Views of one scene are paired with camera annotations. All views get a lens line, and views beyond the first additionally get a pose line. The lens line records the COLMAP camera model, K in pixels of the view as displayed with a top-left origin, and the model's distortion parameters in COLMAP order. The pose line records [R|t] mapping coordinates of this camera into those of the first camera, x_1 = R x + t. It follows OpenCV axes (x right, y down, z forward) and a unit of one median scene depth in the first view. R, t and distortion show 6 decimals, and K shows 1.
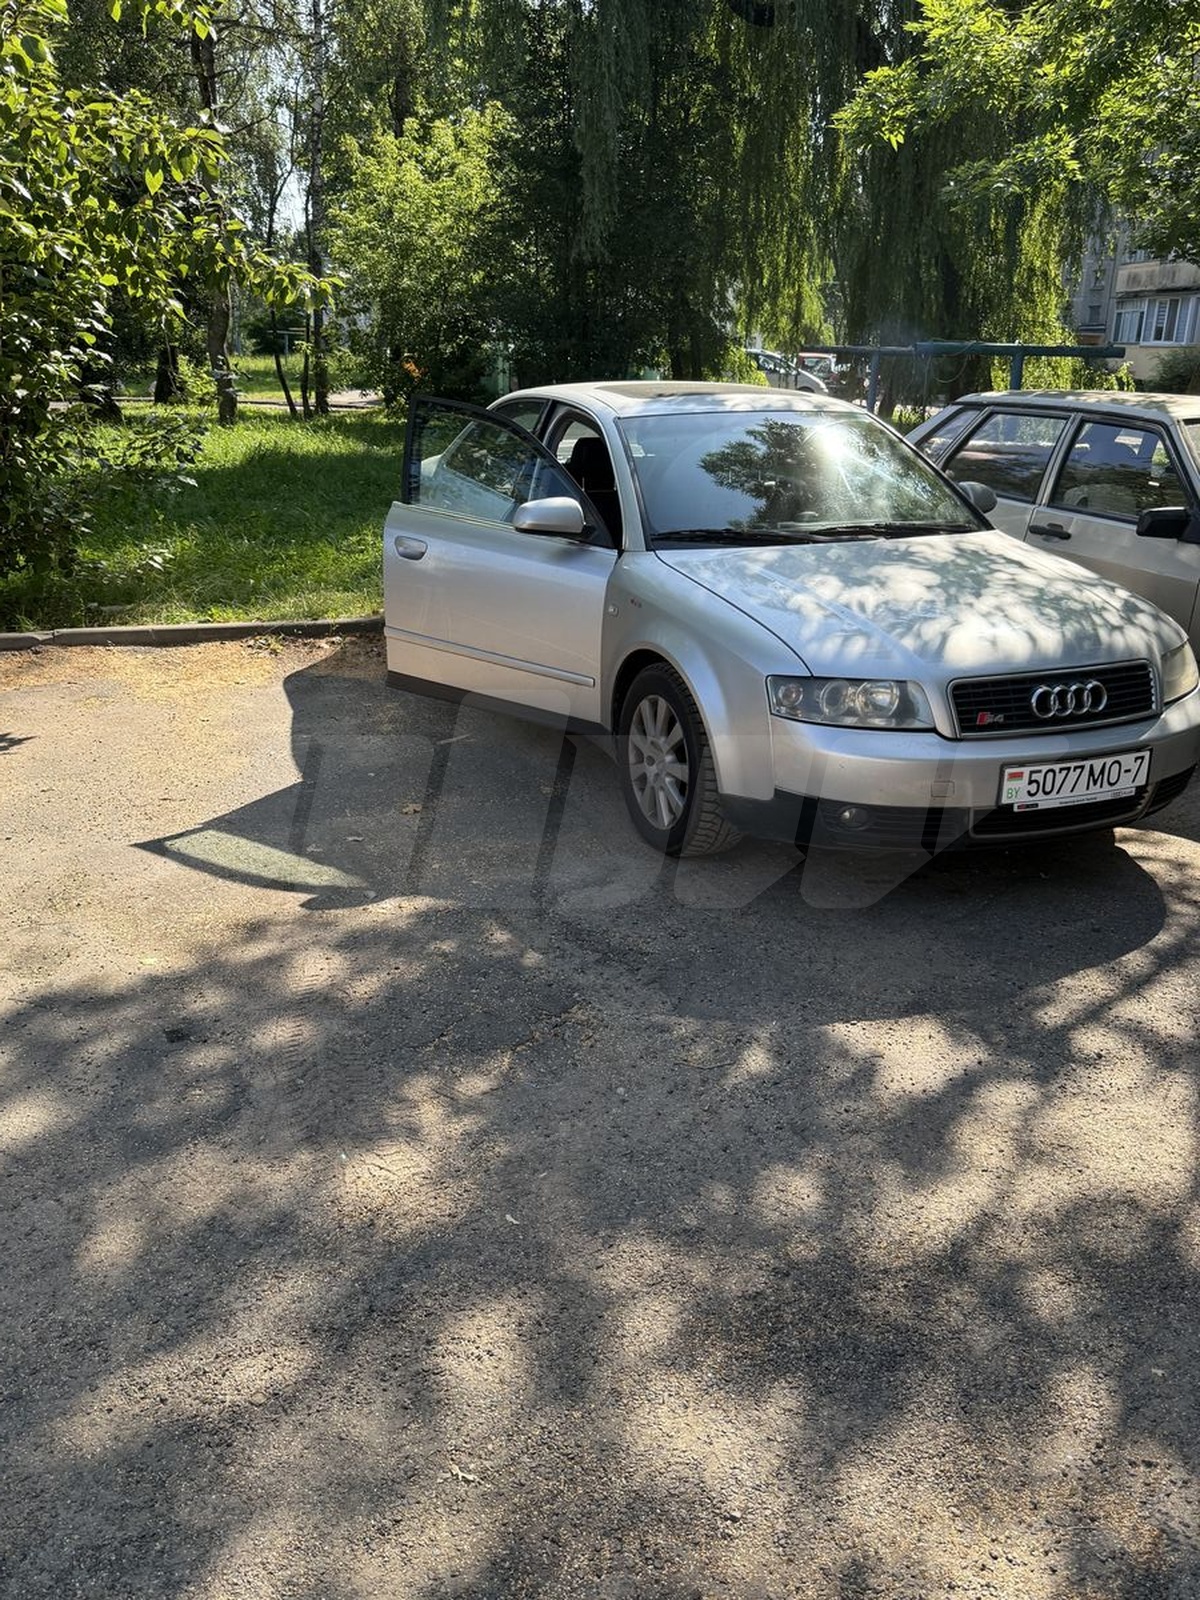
lens RADIAL K [[1281.9, 0, 600.0], [0, 1281.9, 800.0], [0, 0, 1]] dist [0.160028, -0.325751]
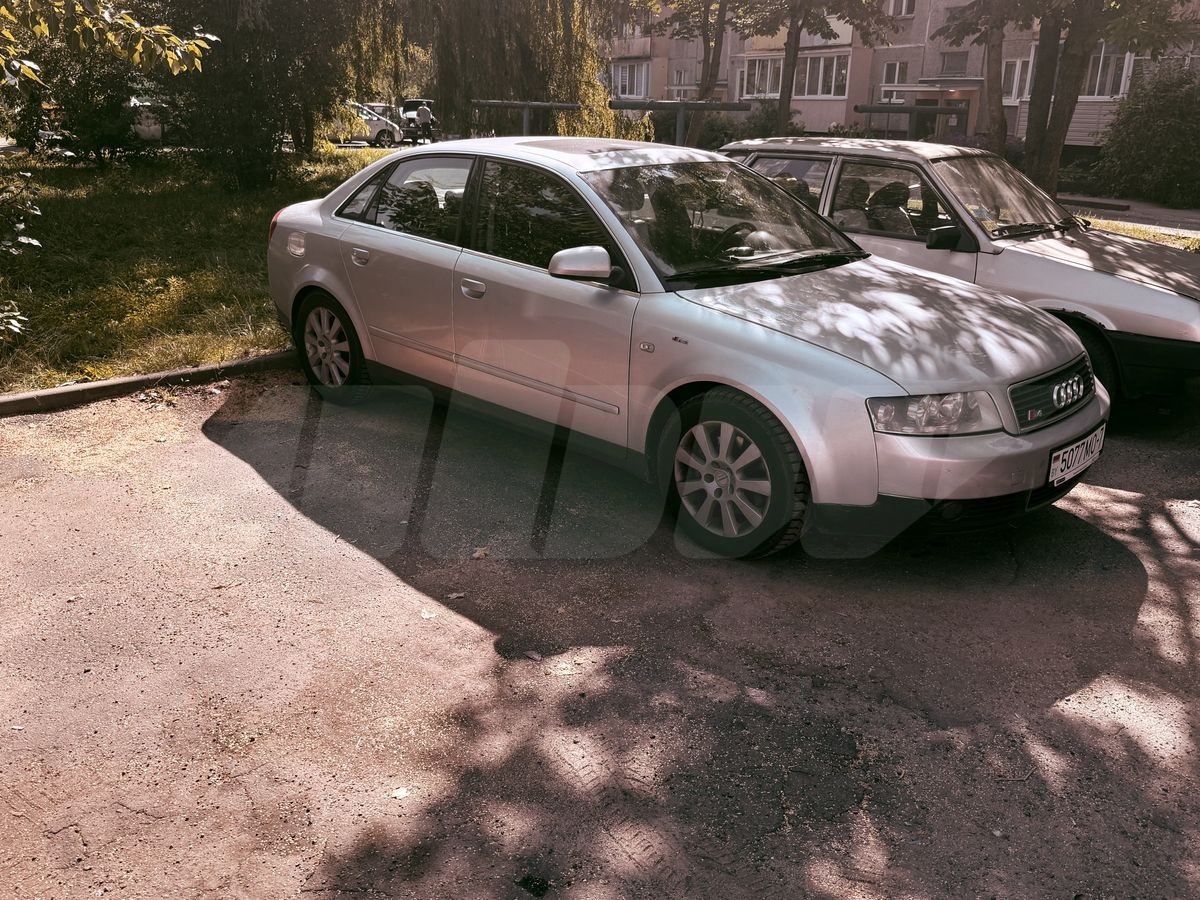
lens RADIAL K [[961.4, 0, 600.0], [0, 961.4, 450.0], [0, 0, 1]] dist [0.160028, -0.325751]
pose [[0.921890, -0.131996, 0.364275, -0.396383], [0.127913, 0.991152, 0.035430, -0.109131], [-0.365729, 0.013933, 0.930617, 0.280391]]
